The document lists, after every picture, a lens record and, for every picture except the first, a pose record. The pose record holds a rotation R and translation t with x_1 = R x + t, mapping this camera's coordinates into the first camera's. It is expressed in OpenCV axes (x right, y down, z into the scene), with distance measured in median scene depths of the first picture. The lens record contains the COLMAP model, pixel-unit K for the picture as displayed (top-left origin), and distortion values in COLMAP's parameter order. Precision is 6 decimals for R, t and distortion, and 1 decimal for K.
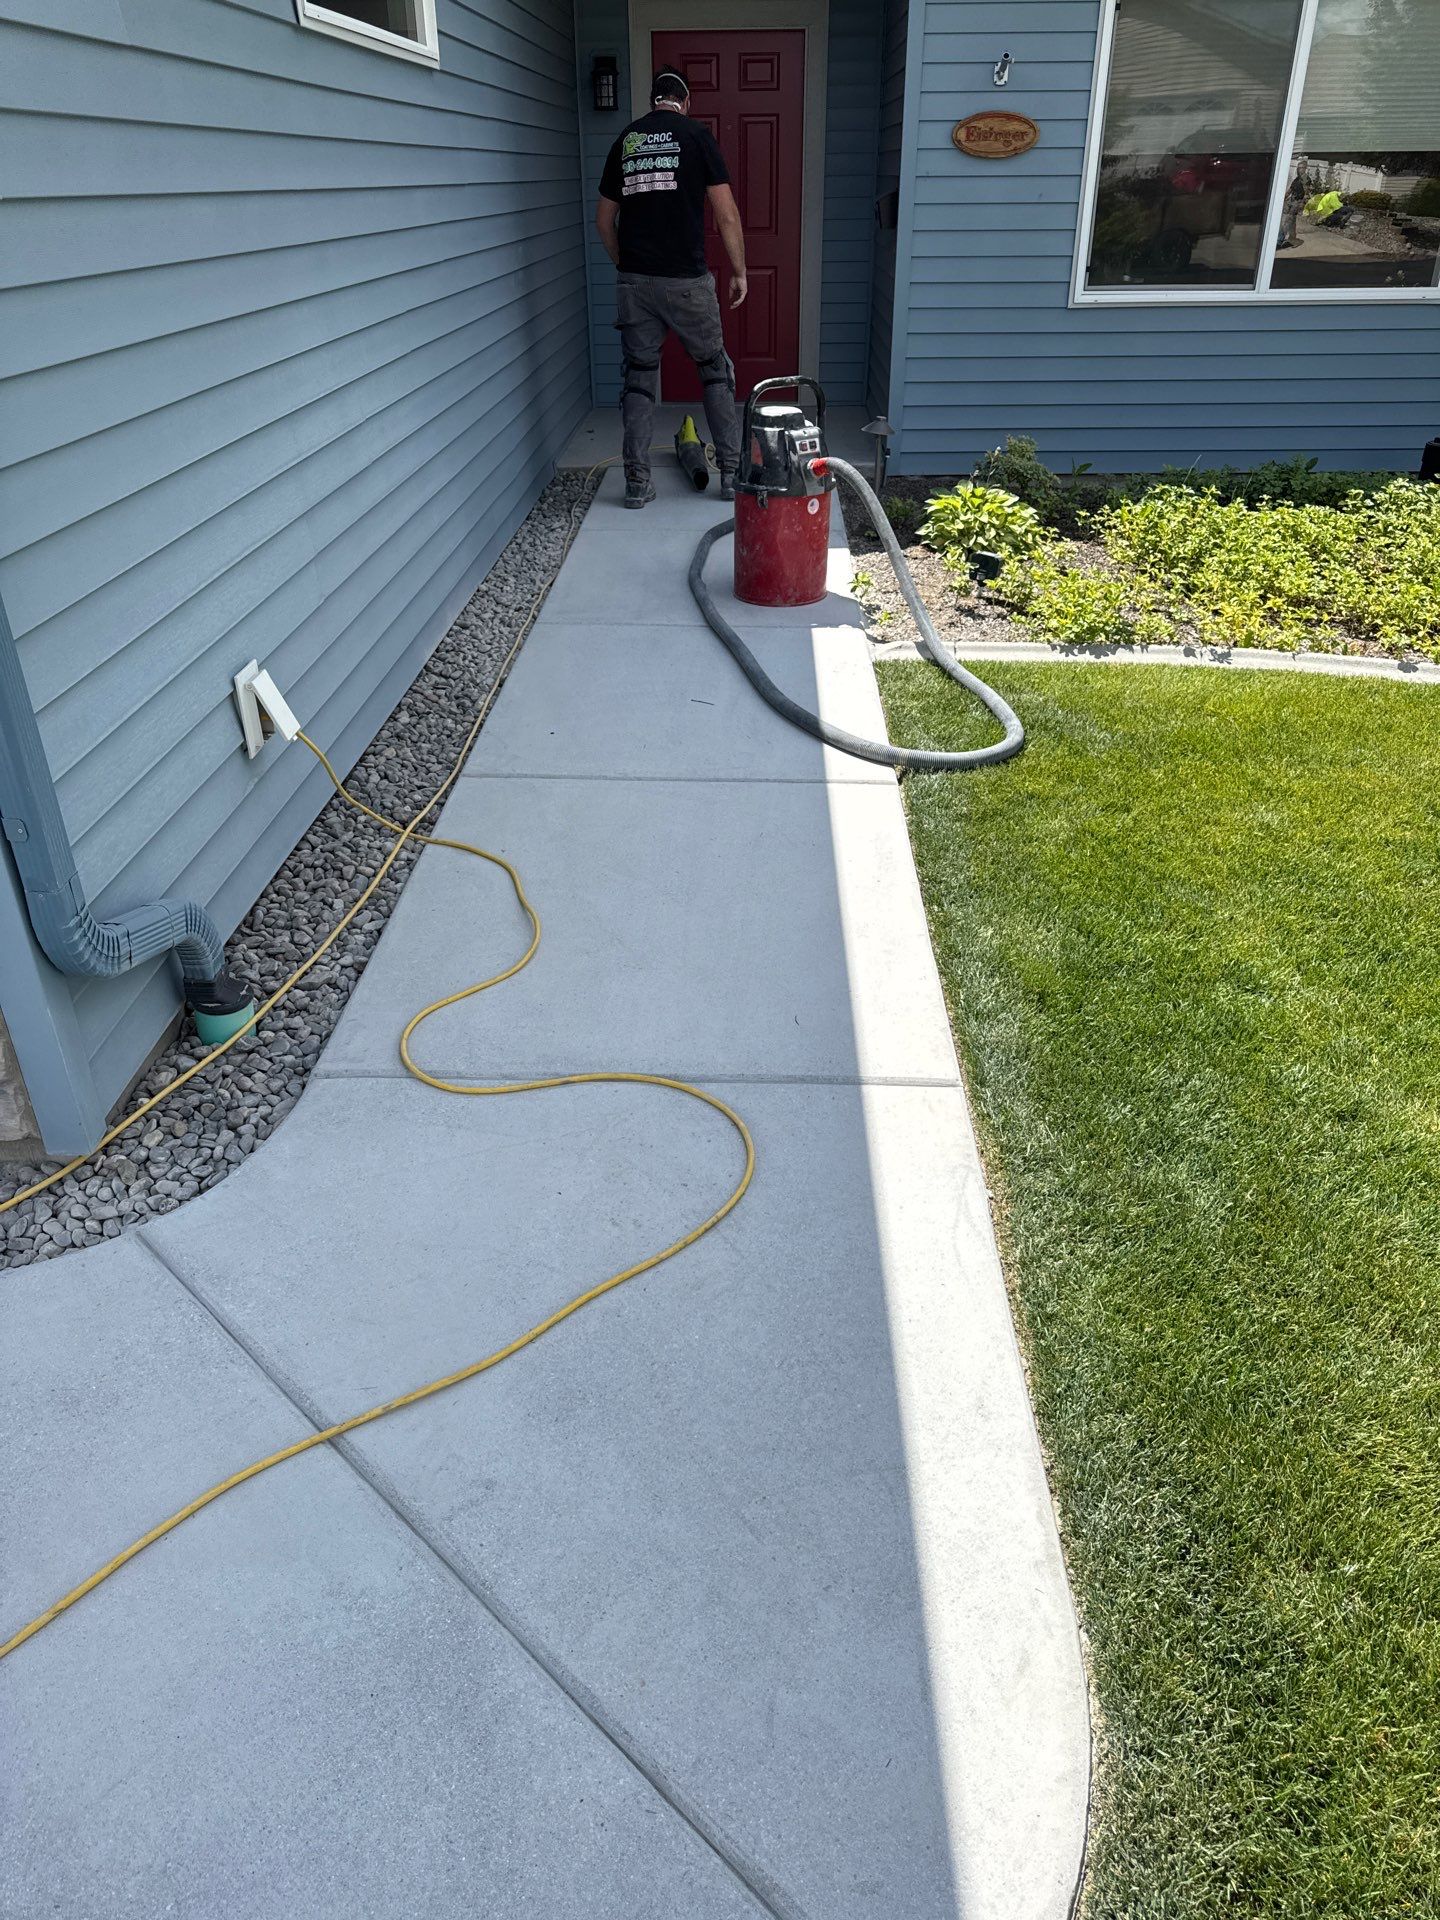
lens RADIAL K [[1341.1, 0, 724.1], [0, 1341.1, 927.8], [0, 0, 1]] dist [0.102685, -0.126049]
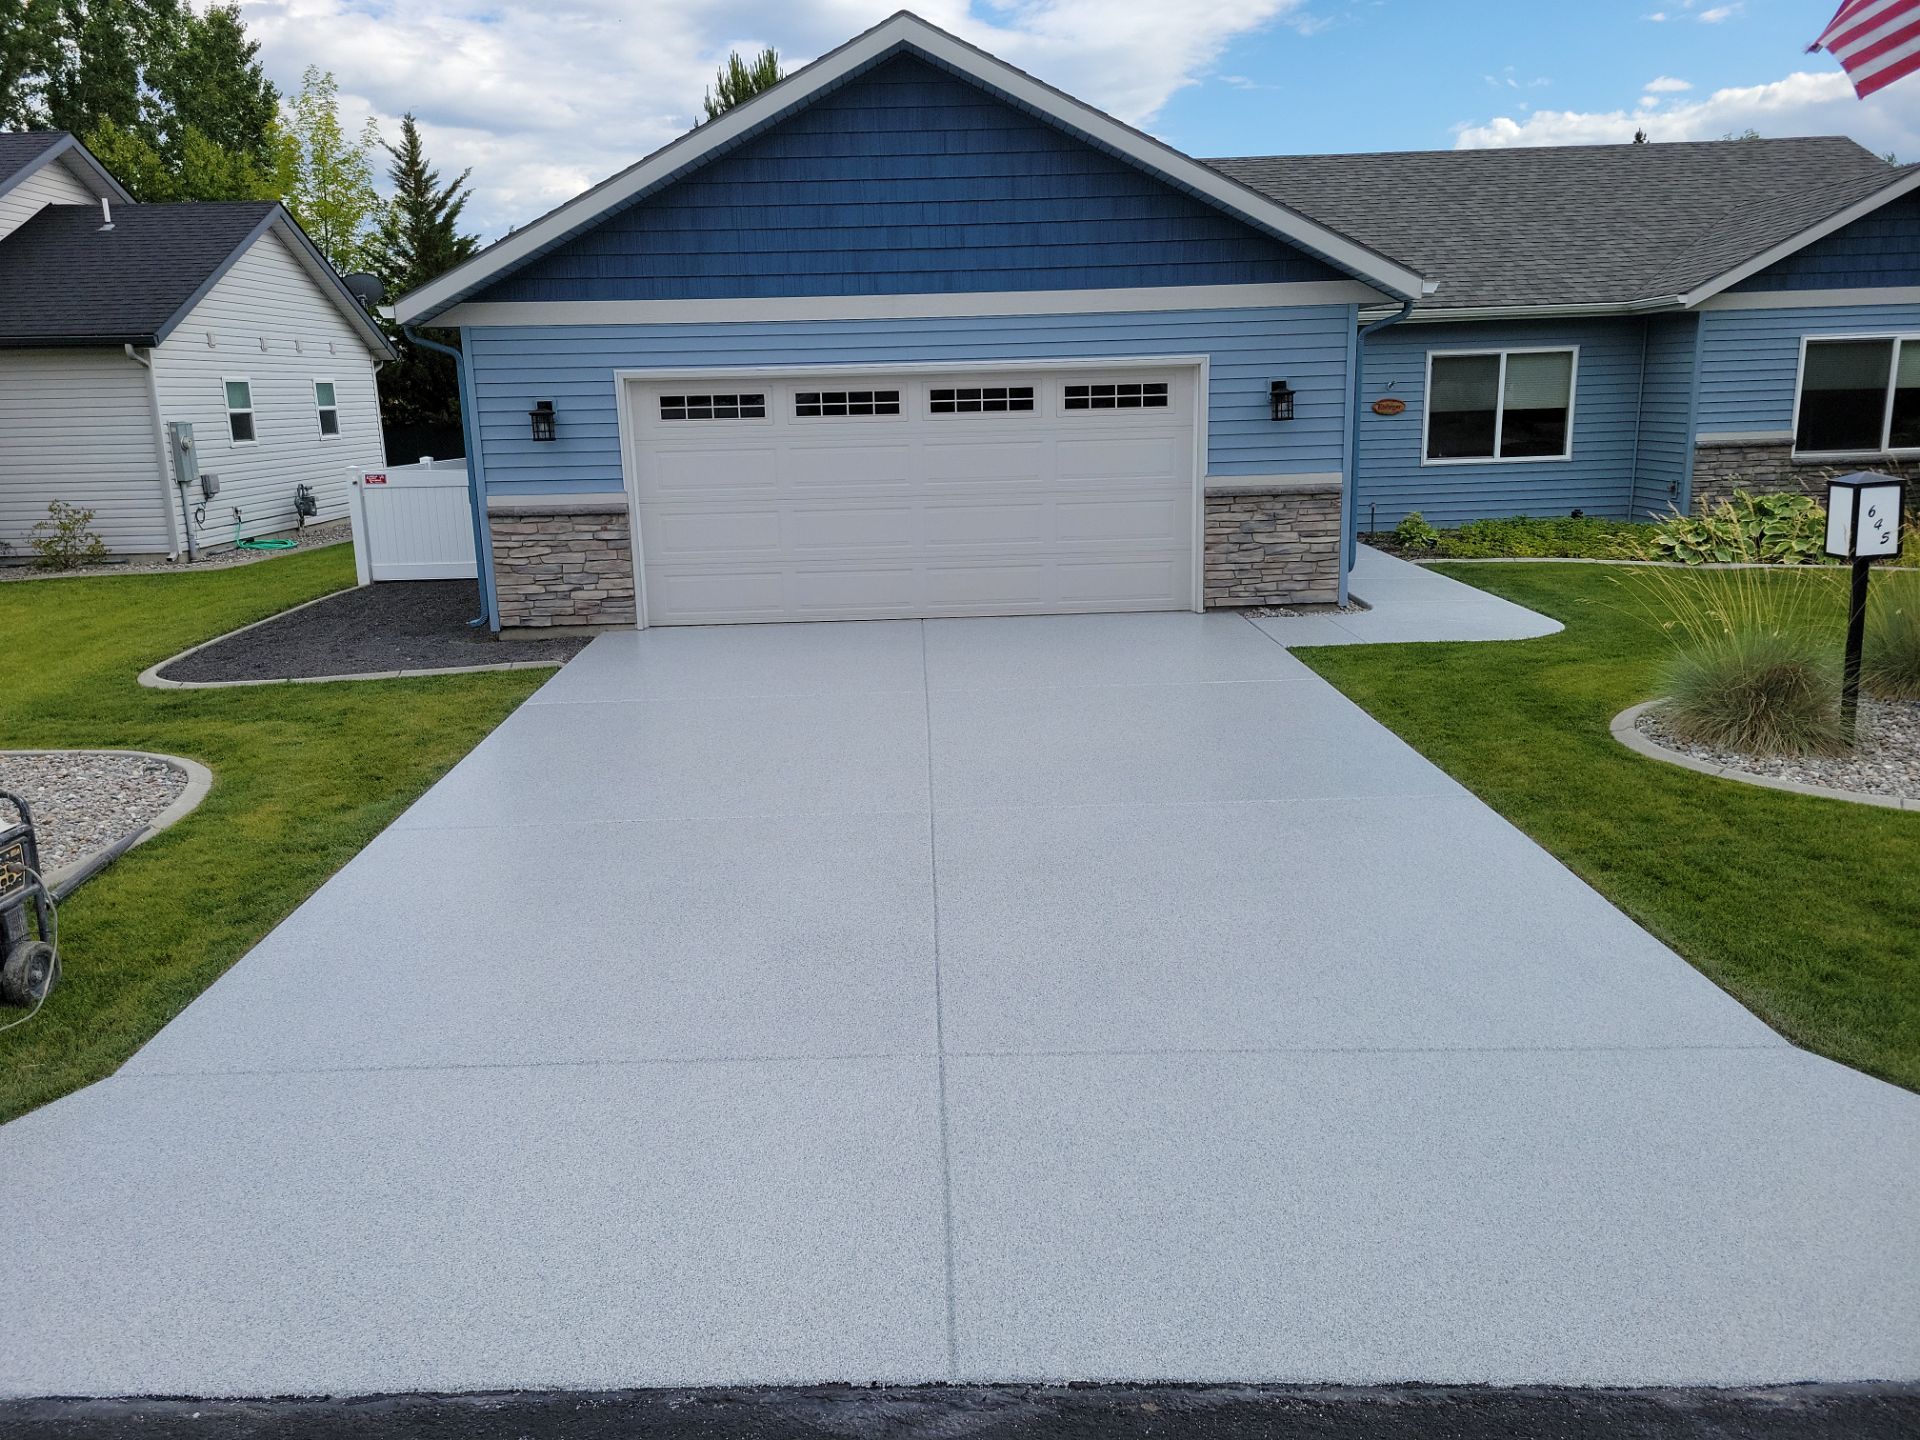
lens RADIAL K [[1428.1, 0, 940.0], [0, 1428.1, 699.8], [0, 0, 1]] dist [0.069635, -0.051926]
pose [[0.998542, -0.028639, 0.045751, -1.092550], [0.040560, 0.957385, -0.285952, 0.968354], [-0.035612, 0.287391, 0.957151, -1.969451]]
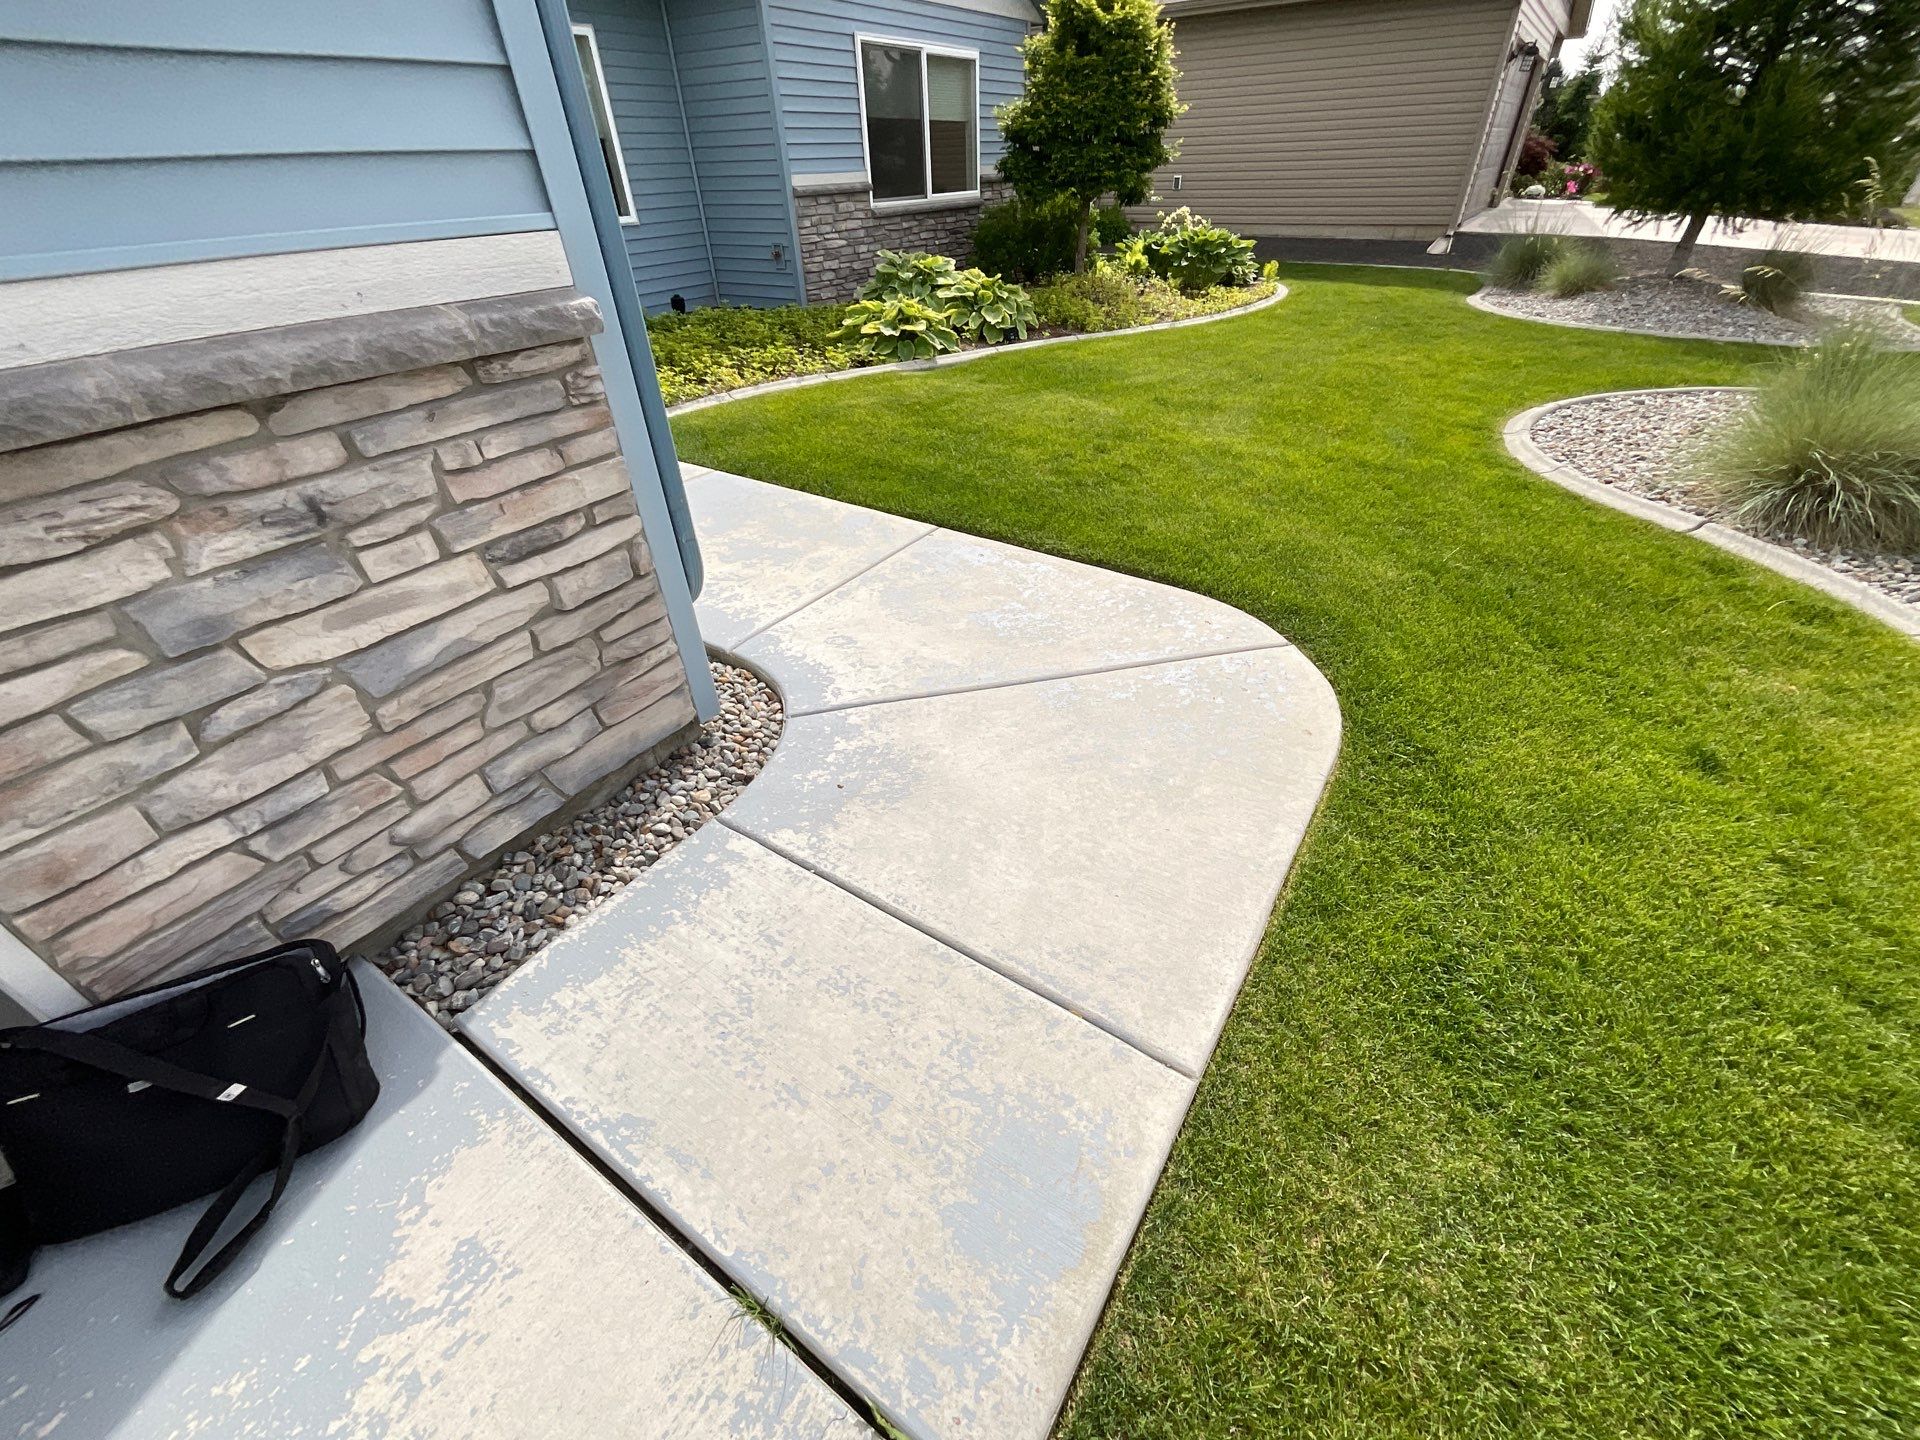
lens RADIAL K [[770.4, 0, 970.0], [0, 770.4, 724.5], [0, 0, 1]] dist [-0.031473, 0.017187]
pose [[0.515168, -0.512348, 0.687096, -0.460687], [0.427383, 0.848447, 0.312222, 0.007684], [-0.742931, 0.132806, 0.656061, 0.070190]]
